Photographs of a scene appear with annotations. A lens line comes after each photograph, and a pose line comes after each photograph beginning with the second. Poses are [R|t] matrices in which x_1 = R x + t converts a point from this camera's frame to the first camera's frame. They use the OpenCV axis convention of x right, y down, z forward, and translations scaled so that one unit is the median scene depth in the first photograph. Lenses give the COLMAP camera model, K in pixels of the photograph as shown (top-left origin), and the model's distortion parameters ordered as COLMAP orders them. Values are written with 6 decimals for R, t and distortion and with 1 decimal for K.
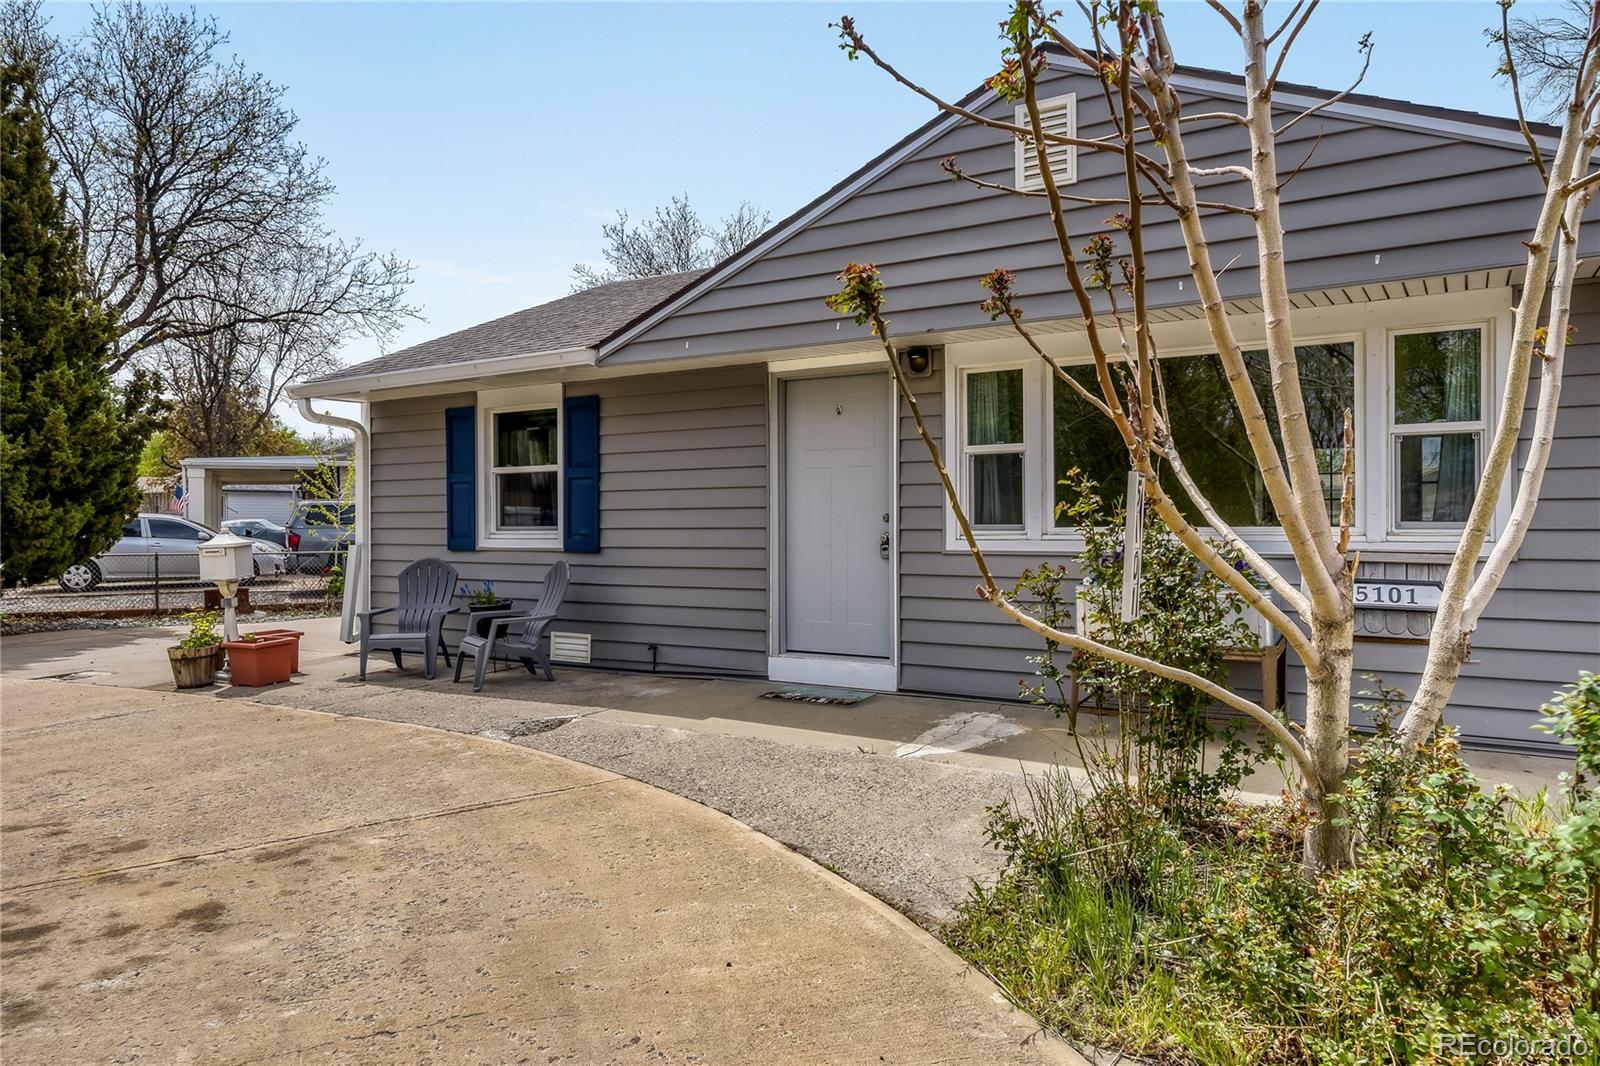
lens RADIAL K [[1084.8, 0, 808.5], [0, 1084.8, 527.0], [0, 0, 1]] dist [0.010538, -0.003434]
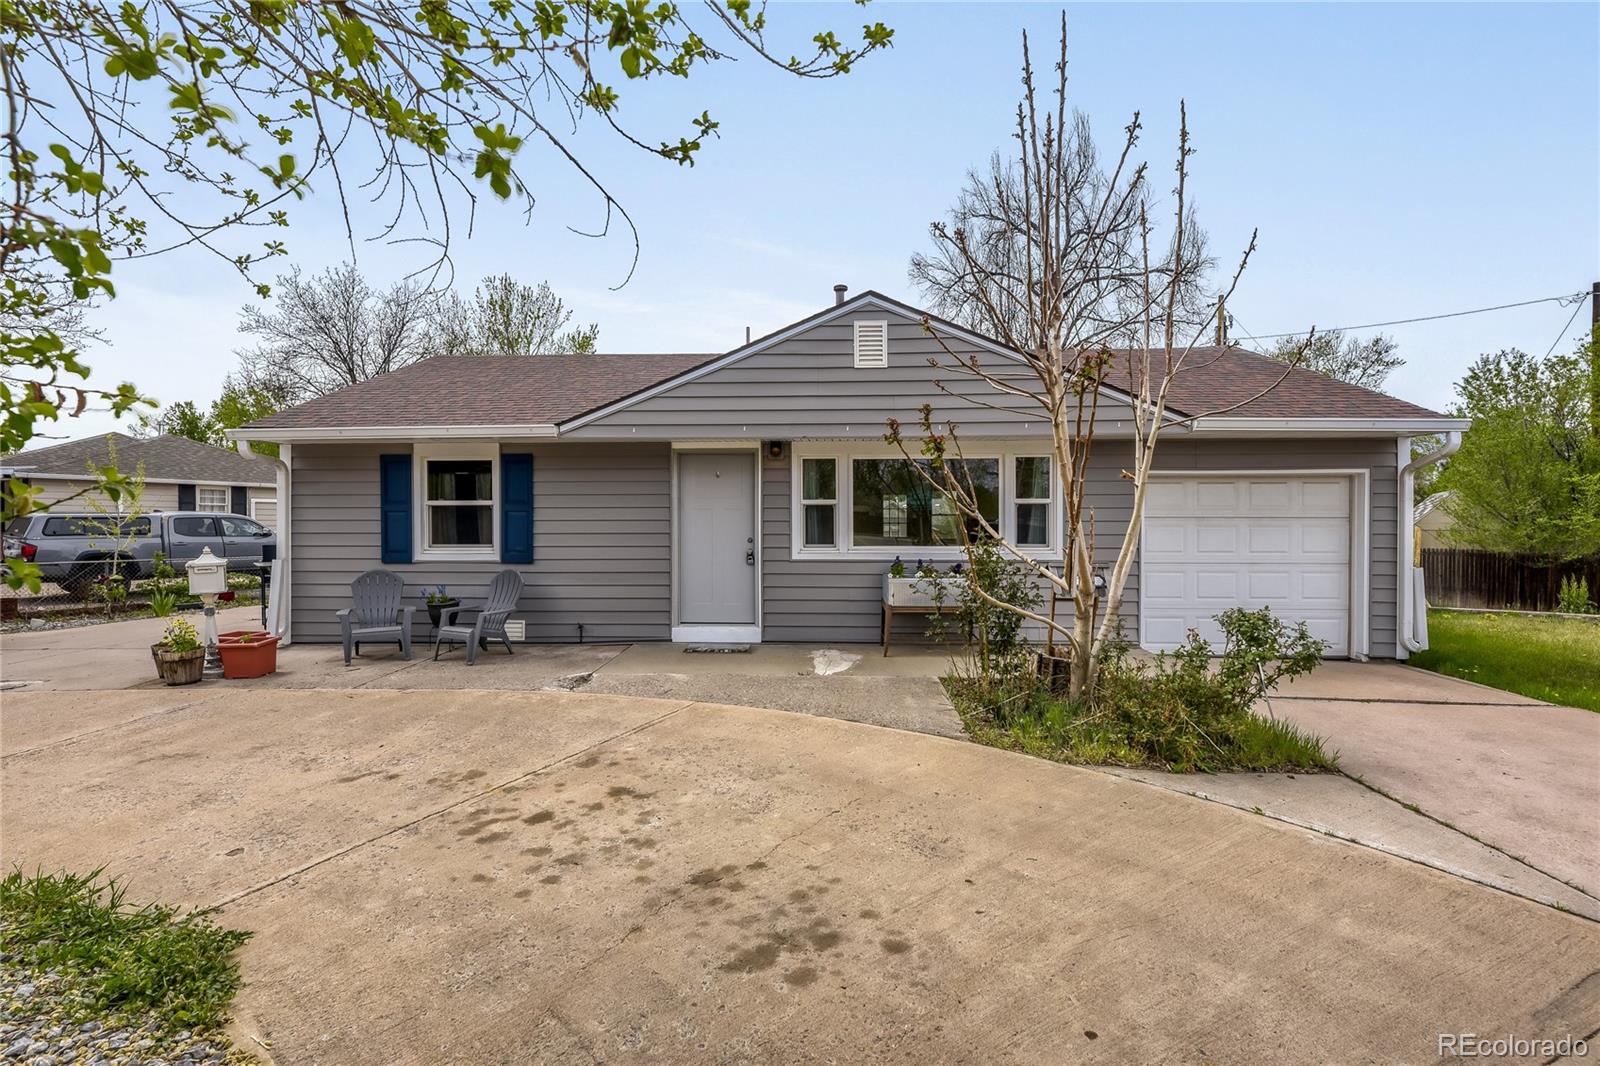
lens RADIAL K [[794.1, 0, 797.4], [0, 794.1, 523.9], [0, 0, 1]] dist [0.001097, 0.000509]
pose [[0.866637, 0.002312, 0.498934, -0.457980], [-0.002194, 0.999997, -0.000823, -0.031127], [-0.498935, -0.000381, 0.866639, -0.103443]]
